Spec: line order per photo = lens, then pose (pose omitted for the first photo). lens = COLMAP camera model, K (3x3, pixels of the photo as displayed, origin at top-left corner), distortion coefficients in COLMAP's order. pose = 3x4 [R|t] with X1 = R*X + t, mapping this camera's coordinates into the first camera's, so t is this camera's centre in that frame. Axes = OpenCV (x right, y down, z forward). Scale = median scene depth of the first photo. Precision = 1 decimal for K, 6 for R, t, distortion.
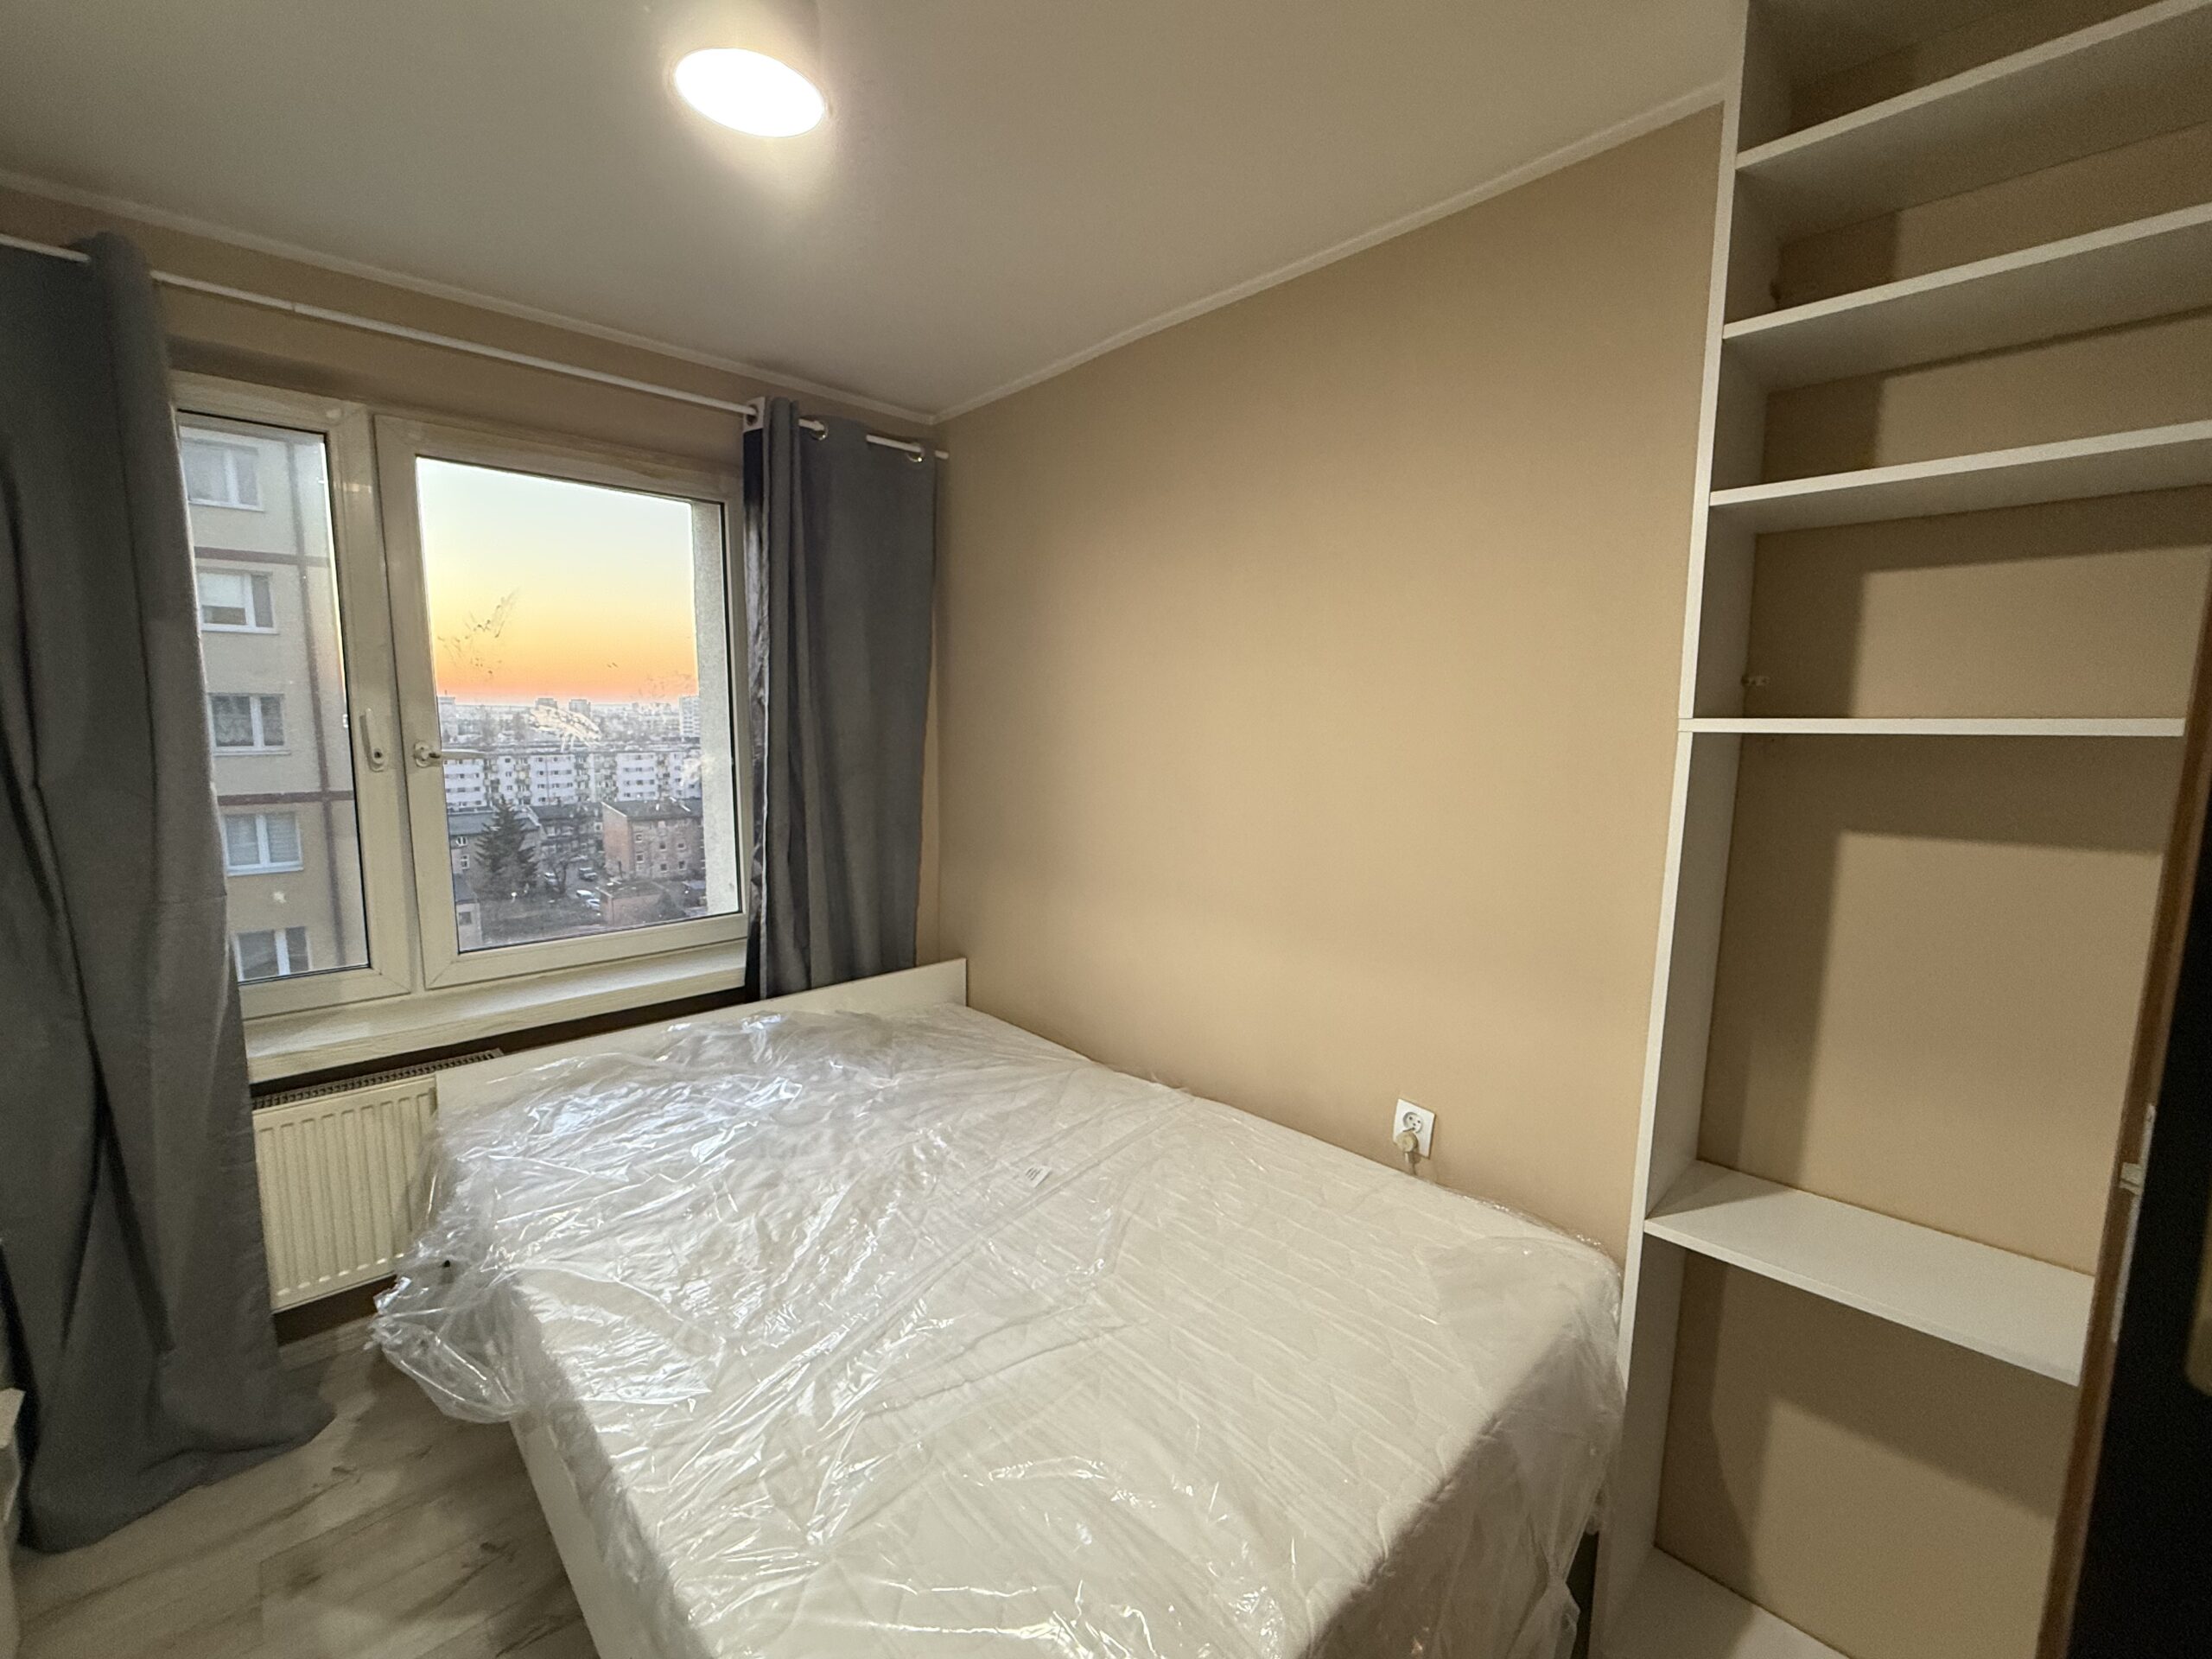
lens RADIAL K [[879.0, 0, 1099.2], [0, 879.0, 827.4], [0, 0, 1]] dist [-0.000039, -0.000228]
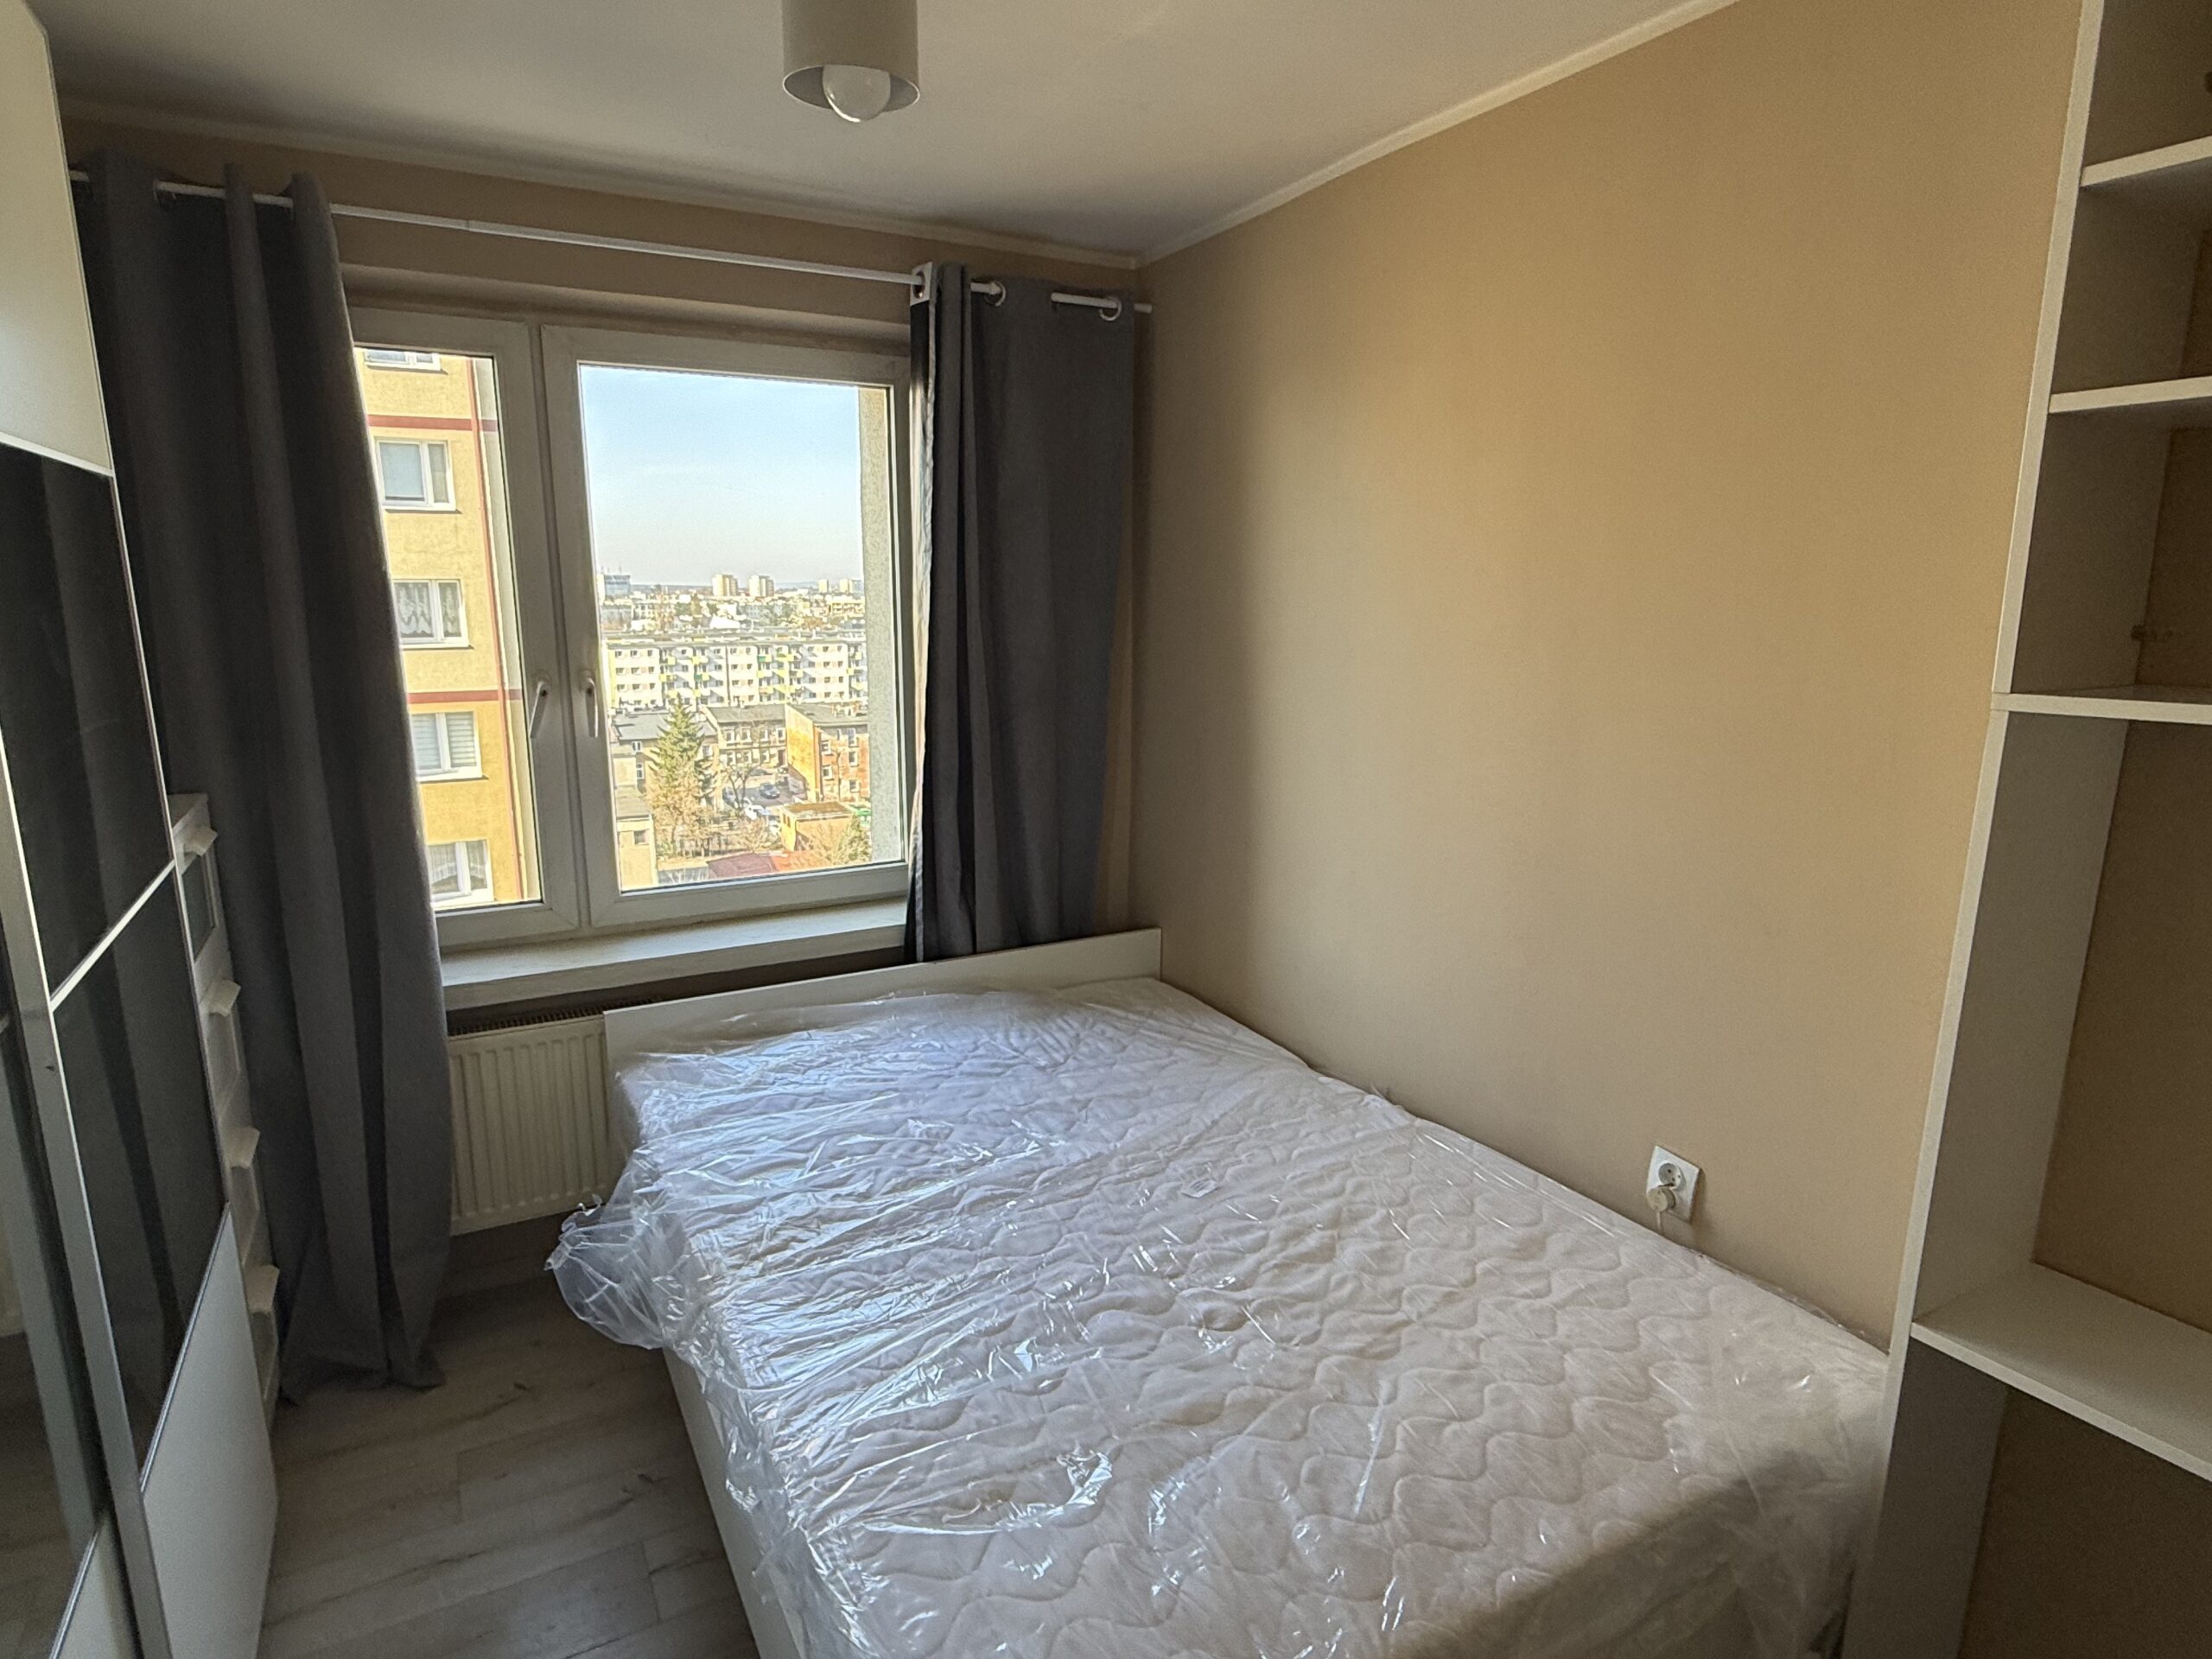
lens RADIAL K [[1218.9, 0, 1133.0], [0, 1218.9, 821.9], [0, 0, 1]] dist [-0.006315, 0.000536]
pose [[0.969840, 0.044002, -0.239739, 0.109450], [-0.027114, 0.996942, 0.073290, -0.039213], [0.242231, -0.064580, 0.968067, -0.123539]]
